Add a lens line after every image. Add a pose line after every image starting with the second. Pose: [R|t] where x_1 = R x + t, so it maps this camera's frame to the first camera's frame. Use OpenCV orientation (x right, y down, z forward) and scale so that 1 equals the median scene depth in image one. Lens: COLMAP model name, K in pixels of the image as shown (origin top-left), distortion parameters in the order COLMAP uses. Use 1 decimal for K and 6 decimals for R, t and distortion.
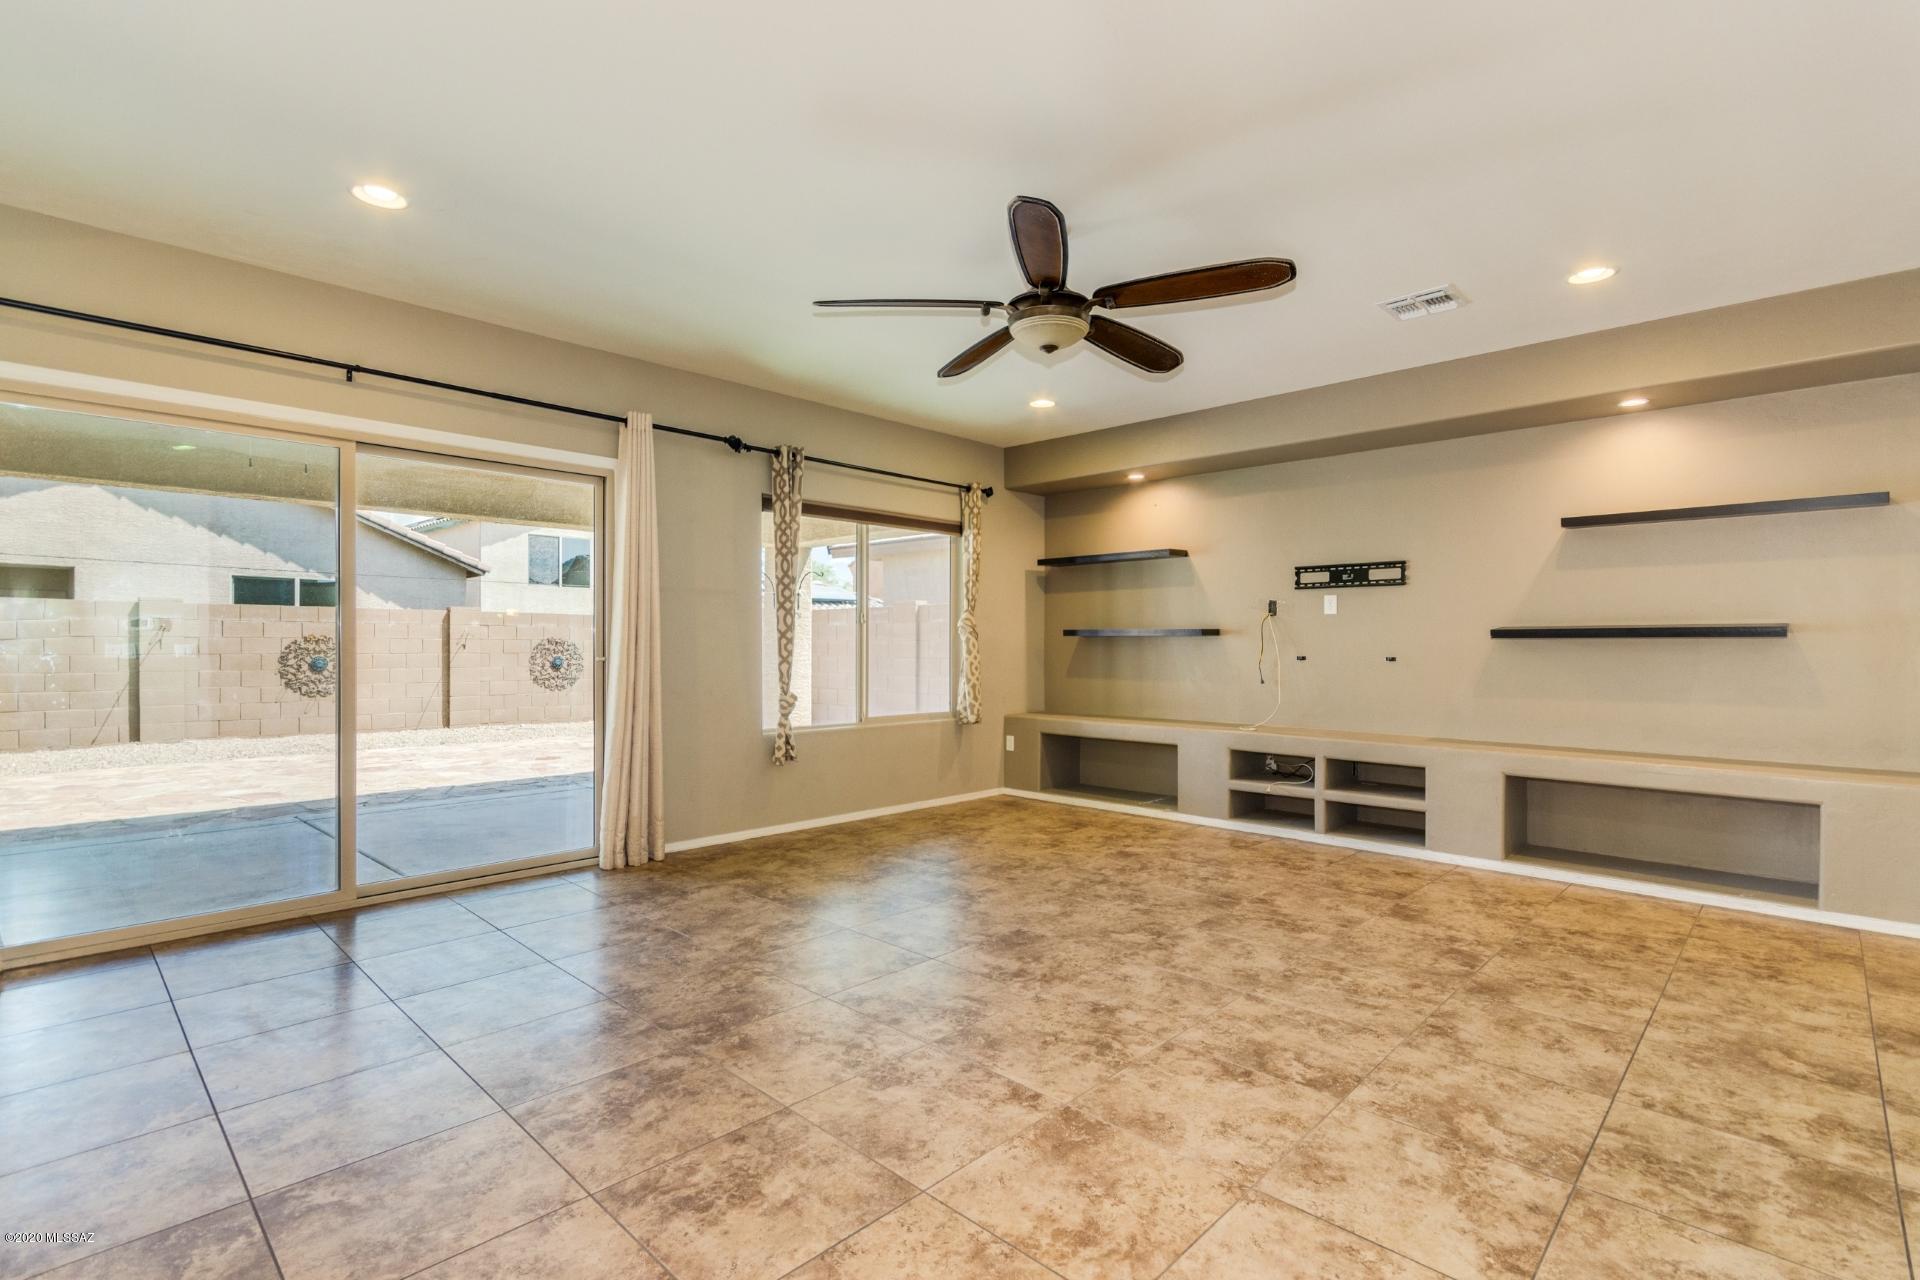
lens RADIAL K [[893.5, 0, 957.1], [0, 893.5, 647.2], [0, 0, 1]] dist [0.019687, 0.000523]
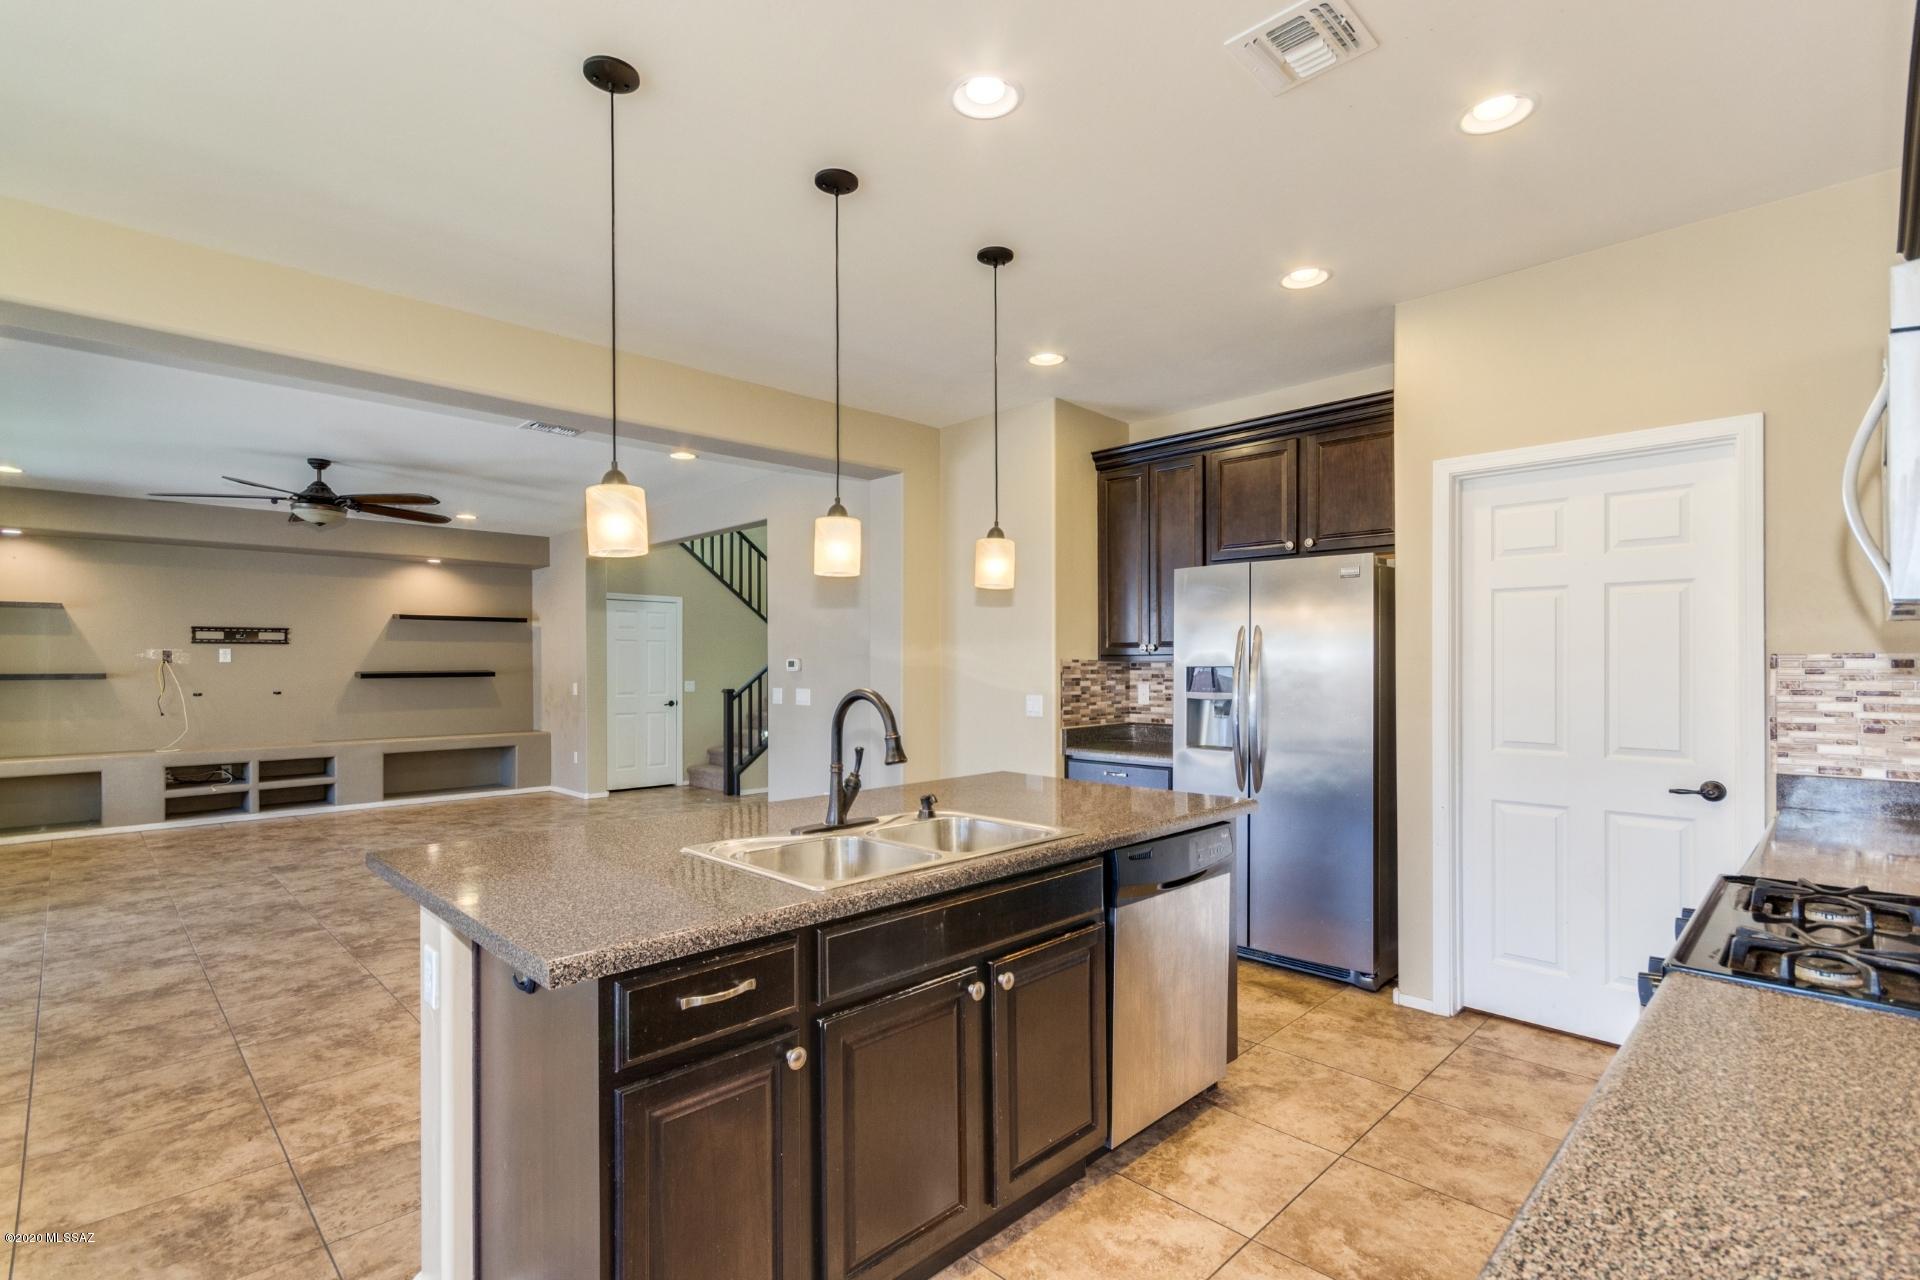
lens RADIAL K [[893.5, 0, 985.5], [0, 893.5, 676.9], [0, 0, 1]] dist [0.019687, 0.000523]
pose [[-0.004306, -0.013474, 0.999900, -1.025597], [0.013671, 0.999815, 0.013532, -0.017646], [-0.999897, 0.013728, -0.004121, -0.179910]]
